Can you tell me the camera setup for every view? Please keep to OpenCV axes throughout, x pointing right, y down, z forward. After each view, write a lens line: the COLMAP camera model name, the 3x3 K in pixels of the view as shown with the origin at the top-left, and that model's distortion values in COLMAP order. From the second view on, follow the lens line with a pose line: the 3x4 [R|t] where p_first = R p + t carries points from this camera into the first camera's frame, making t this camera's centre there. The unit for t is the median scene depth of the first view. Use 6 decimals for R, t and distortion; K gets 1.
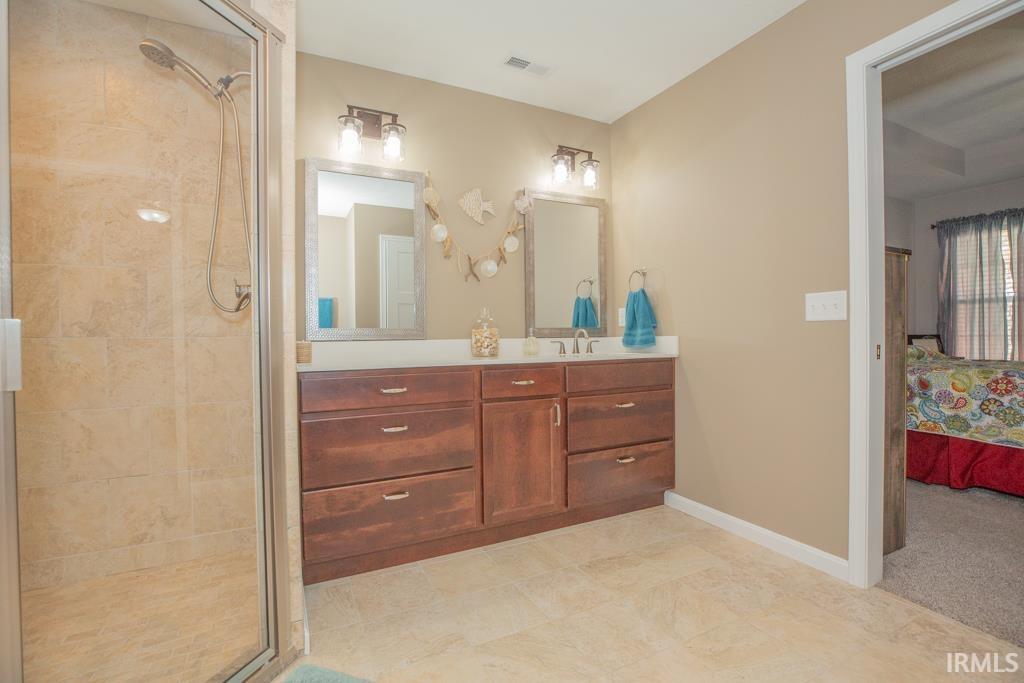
lens RADIAL K [[481.5, 0, 504.3], [0, 481.5, 336.9], [0, 0, 1]] dist [-0.018566, 0.000285]
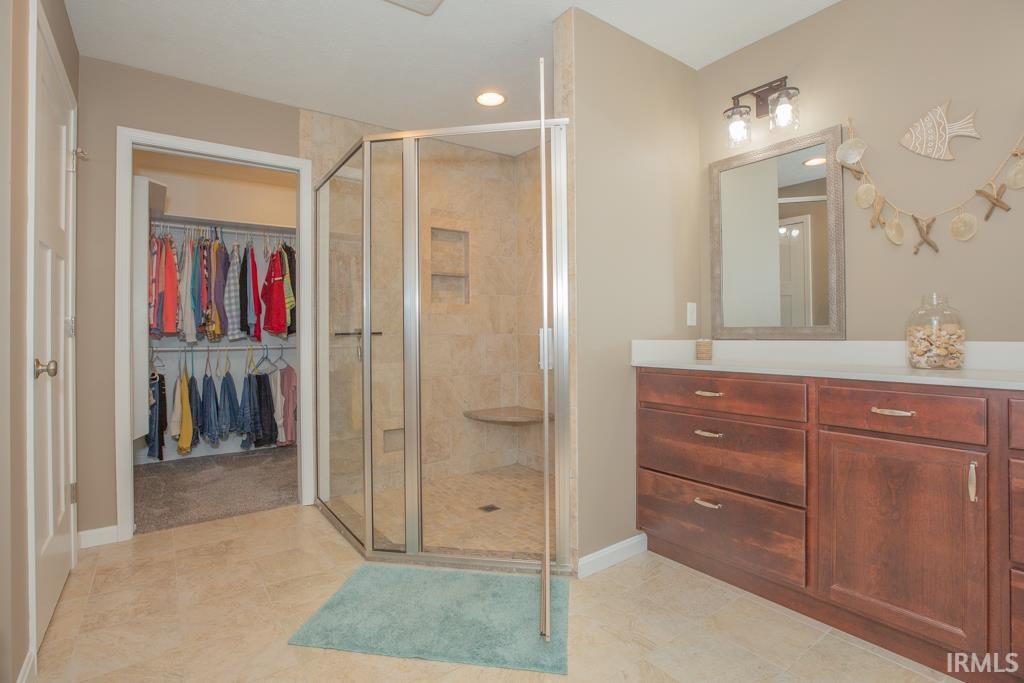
lens RADIAL K [[481.5, 0, 505.9], [0, 481.5, 342.2], [0, 0, 1]] dist [-0.018566, 0.000285]
pose [[0.166302, 0.014992, -0.985961, 0.550490], [-0.001688, 0.999887, 0.014919, -0.003935], [0.986073, -0.000816, 0.166308, 0.377204]]
